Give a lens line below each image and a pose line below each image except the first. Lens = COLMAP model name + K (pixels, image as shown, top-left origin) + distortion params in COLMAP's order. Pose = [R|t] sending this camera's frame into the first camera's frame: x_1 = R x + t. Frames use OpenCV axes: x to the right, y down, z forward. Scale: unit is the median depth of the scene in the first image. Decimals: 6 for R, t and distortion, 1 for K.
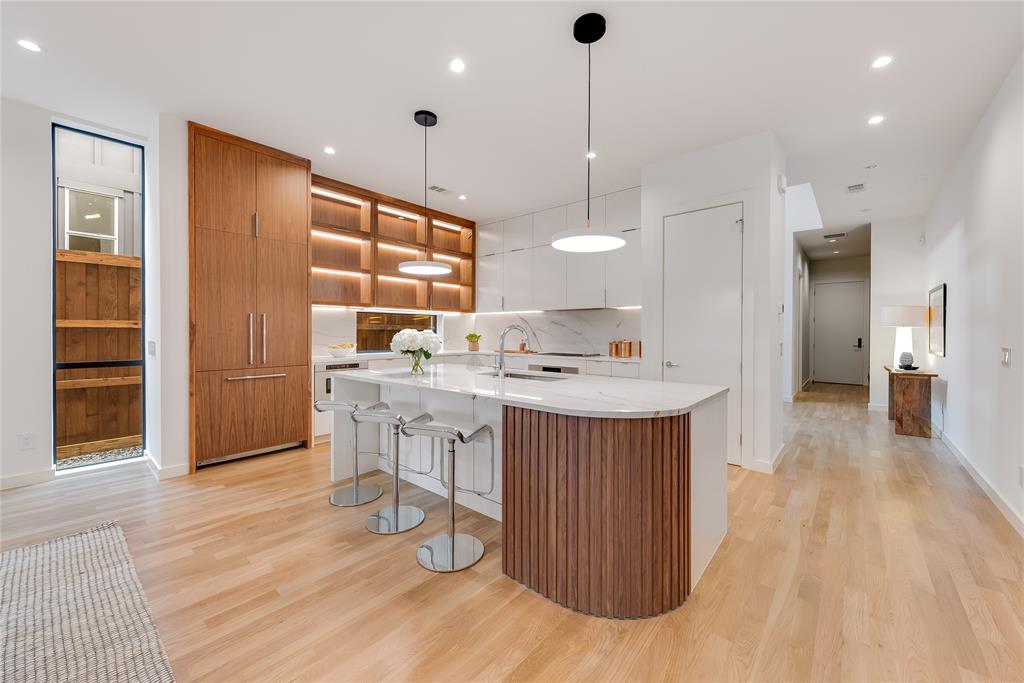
lens RADIAL K [[387.5, 0, 516.6], [0, 387.5, 334.5], [0, 0, 1]] dist [0.001551, 0.000070]
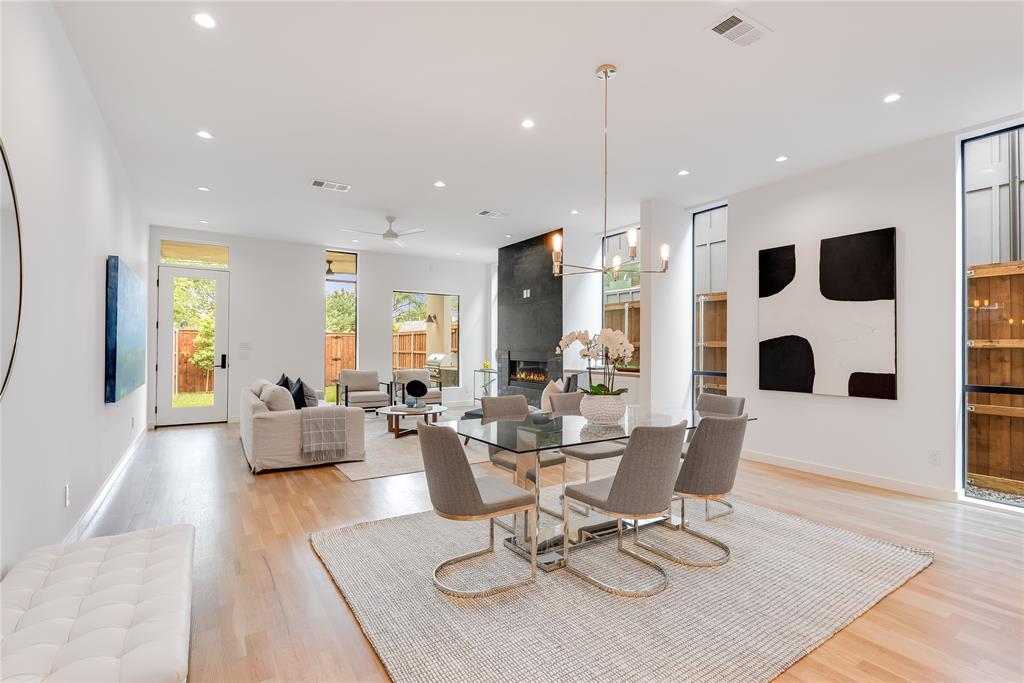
lens RADIAL K [[472.8, 0, 514.3], [0, 472.8, 344.0], [0, 0, 1]] dist [0.019327, -0.014655]
pose [[-0.278037, -0.011261, -0.960504, 0.231361], [-0.012691, 0.999887, -0.008049, -0.003583], [0.960487, 0.009951, -0.278148, 0.211889]]
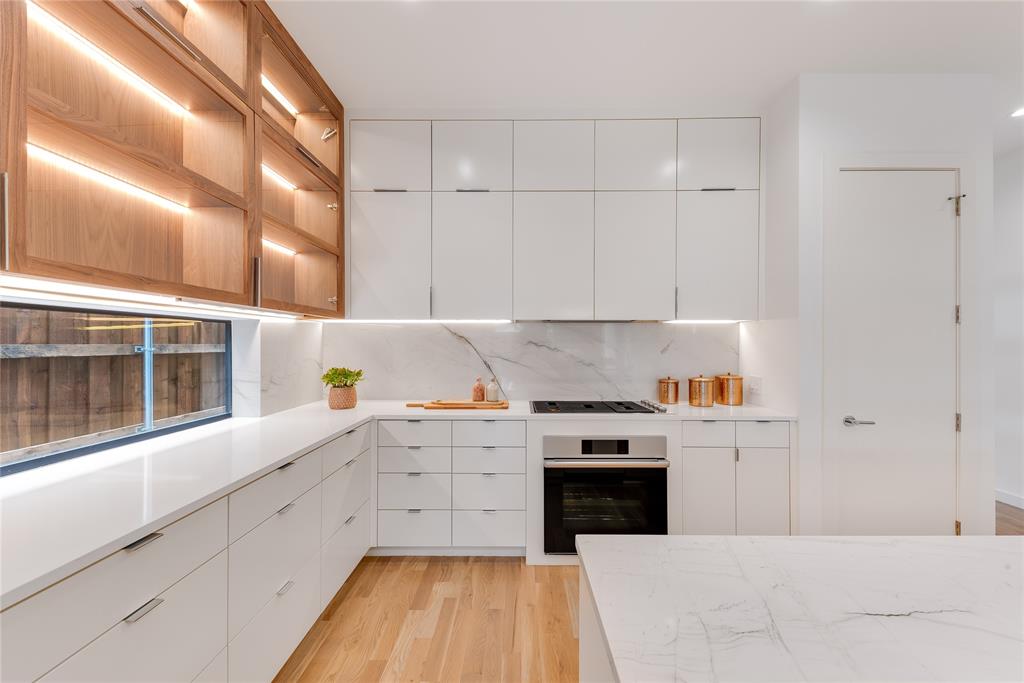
lens RADIAL K [[380.7, 0, 517.9], [0, 380.7, 339.0], [0, 0, 1]] dist [0.008871, -0.000063]
pose [[0.759674, 0.005148, 0.650284, -0.380923], [0.005372, 0.999885, -0.014192, -0.043380], [-0.650282, 0.014275, 0.759559, 0.904587]]
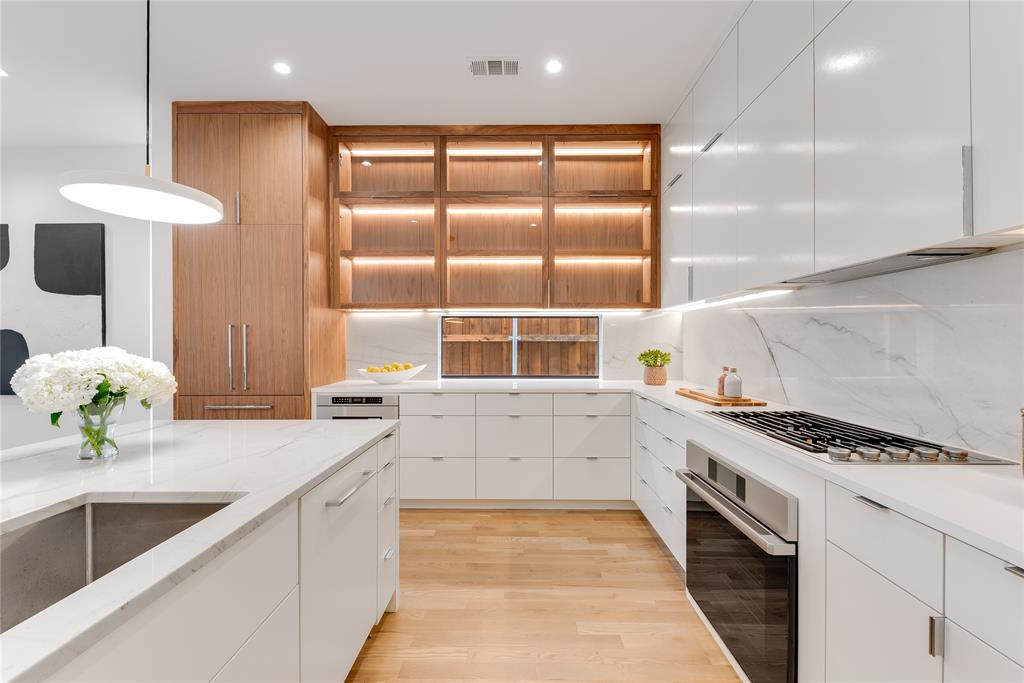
lens RADIAL K [[419.9, 0, 512.0], [0, 419.9, 341.5], [0, 0, 1]] dist [0.033469, -0.018647]
pose [[0.642925, -0.003232, -0.765922, 0.303330], [-0.002085, 0.999980, -0.005970, -0.015177], [0.765926, 0.005435, 0.642905, 0.836533]]
